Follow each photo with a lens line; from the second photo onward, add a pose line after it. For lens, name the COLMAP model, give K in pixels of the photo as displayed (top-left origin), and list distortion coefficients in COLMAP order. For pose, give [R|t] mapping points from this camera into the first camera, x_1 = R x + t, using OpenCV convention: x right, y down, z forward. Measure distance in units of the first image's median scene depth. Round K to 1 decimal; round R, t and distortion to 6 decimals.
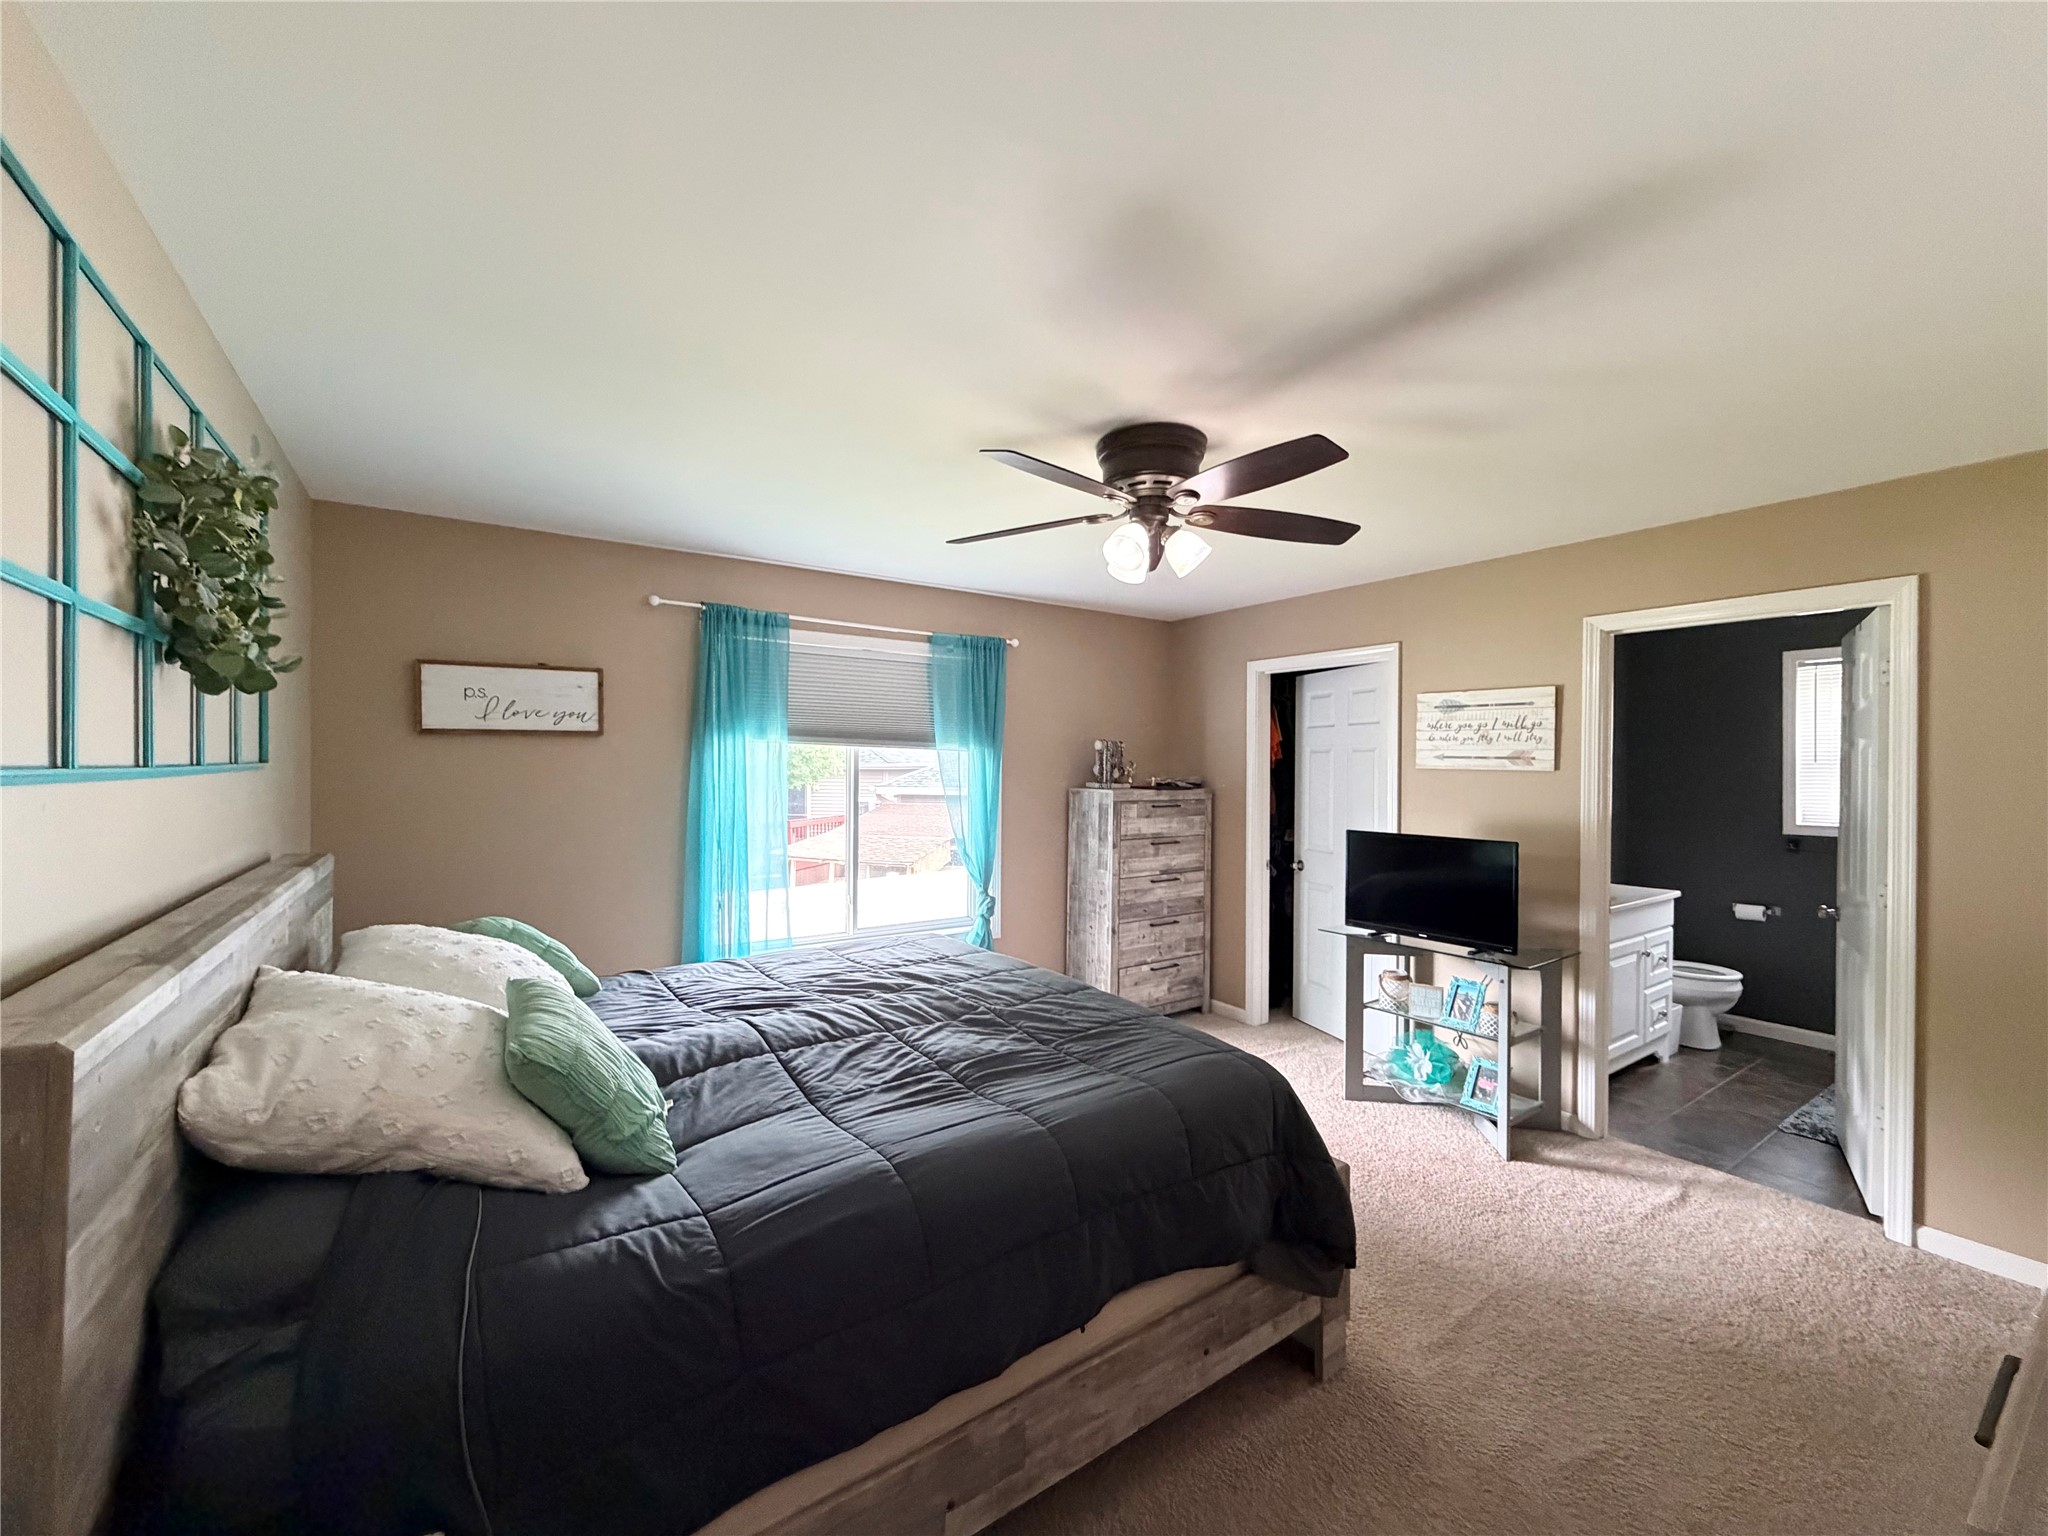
lens RADIAL K [[814.5, 0, 1018.0], [0, 814.5, 768.8], [0, 0, 1]] dist [-0.001463, 0.000145]
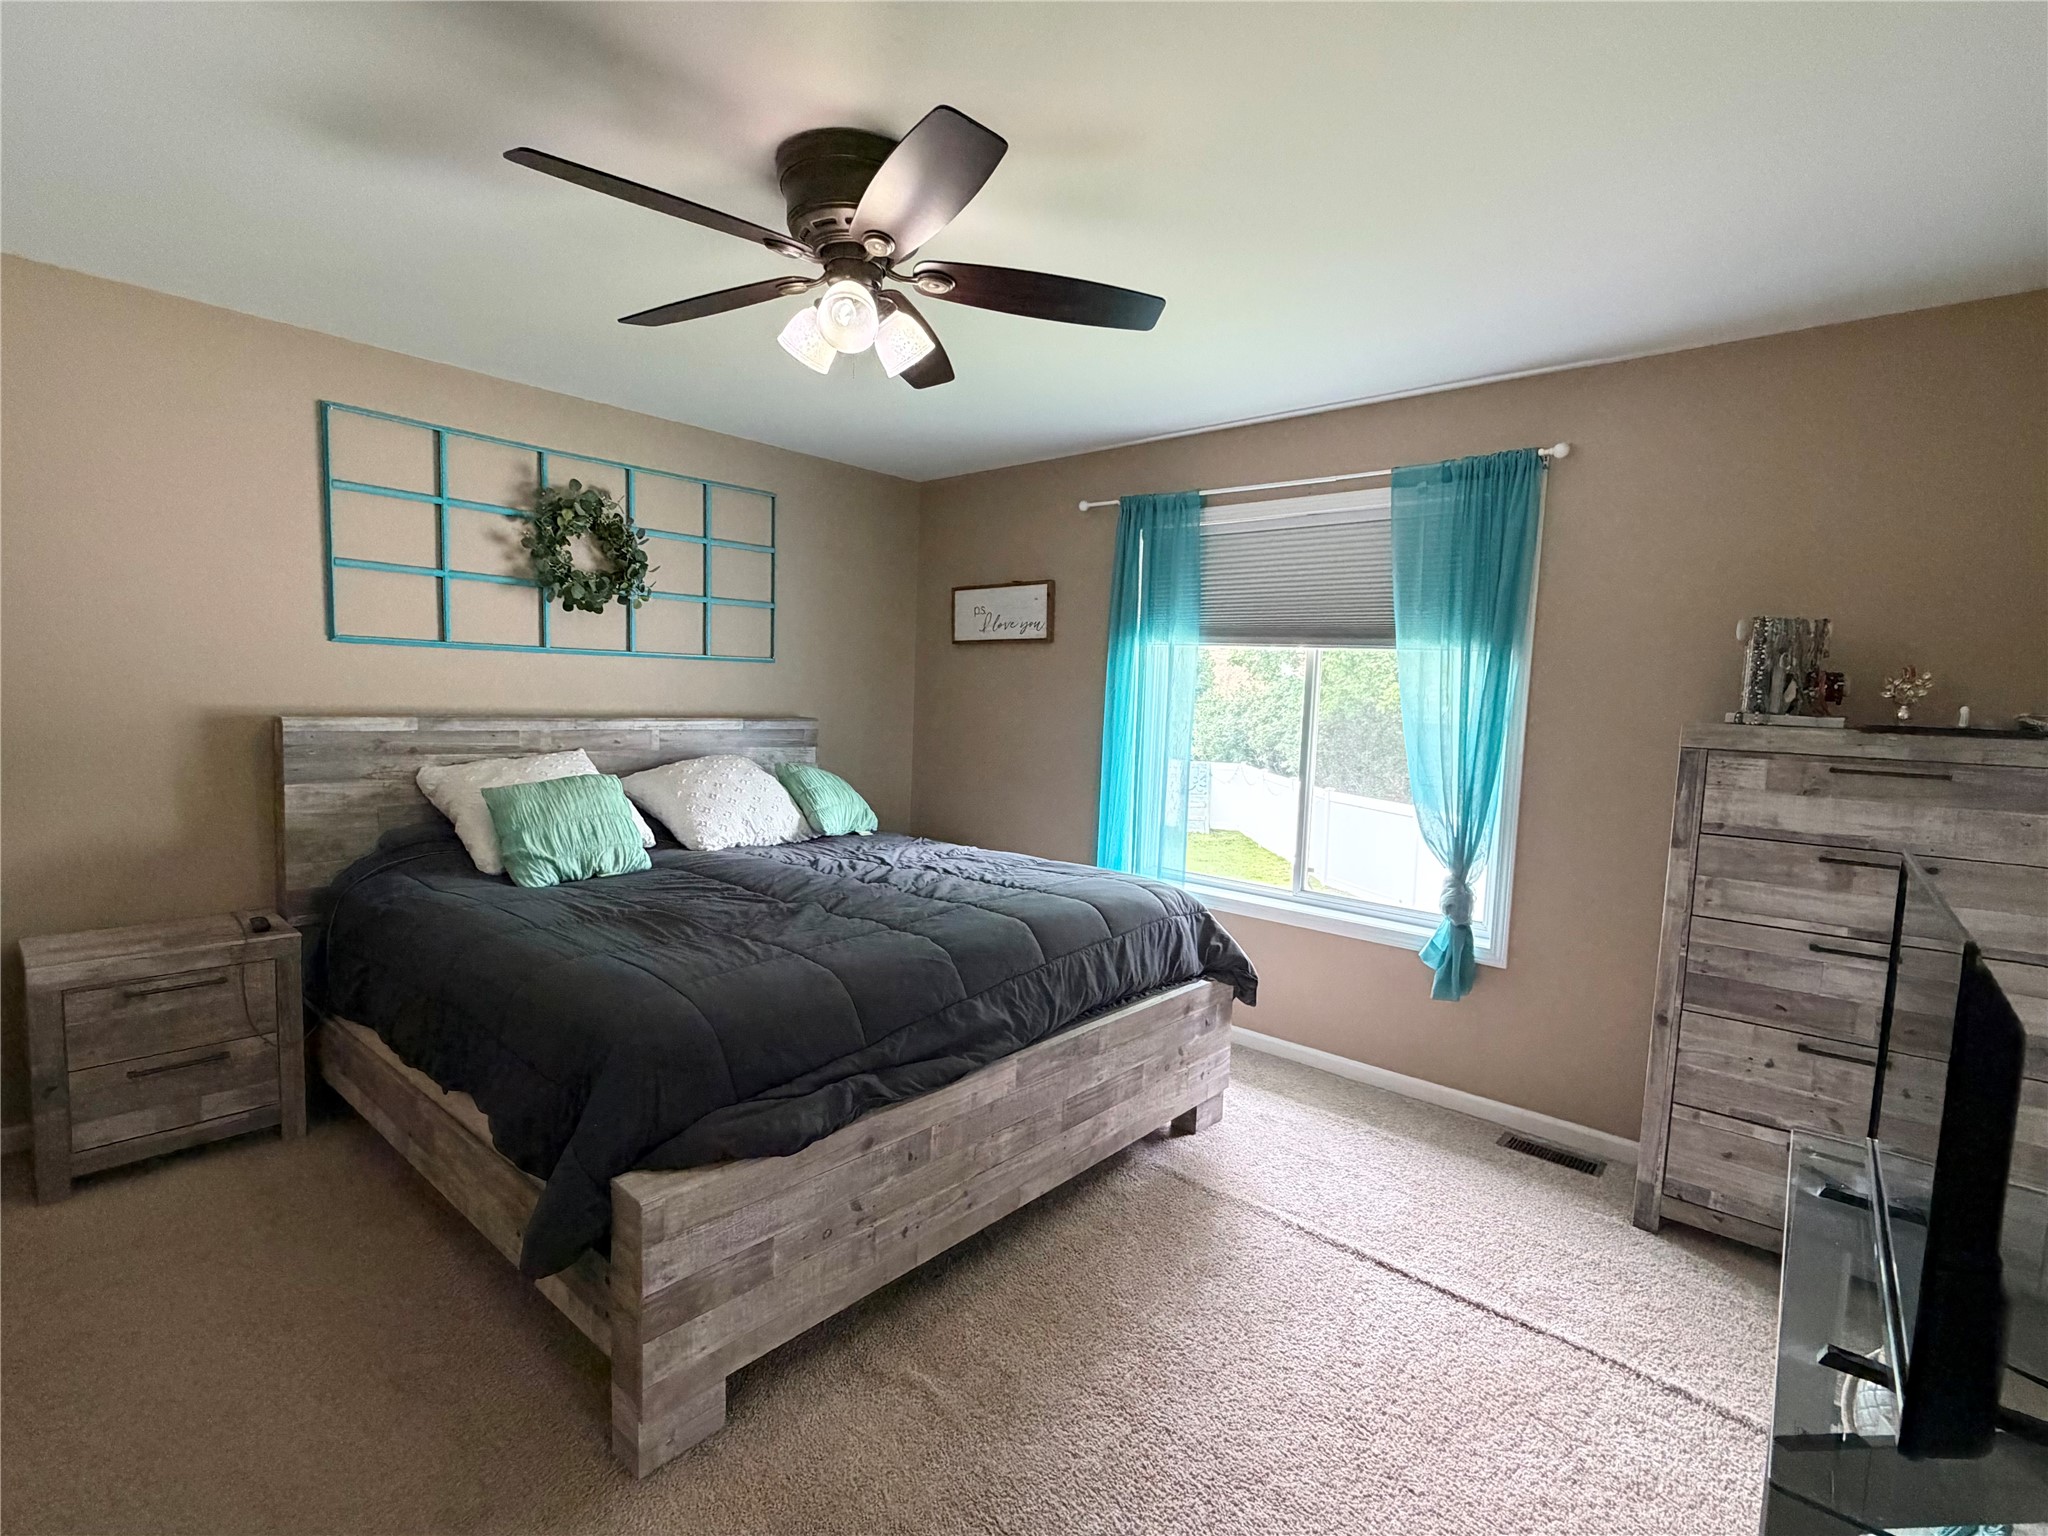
lens RADIAL K [[950.7, 0, 1024.0], [0, 950.7, 768.0], [0, 0, 1]] dist [-0.000351, -0.000065]
pose [[0.255200, 0.080346, -0.963544, 0.580547], [-0.038405, 0.996597, 0.072931, 0.028378], [0.966125, 0.018393, 0.257418, 0.524207]]
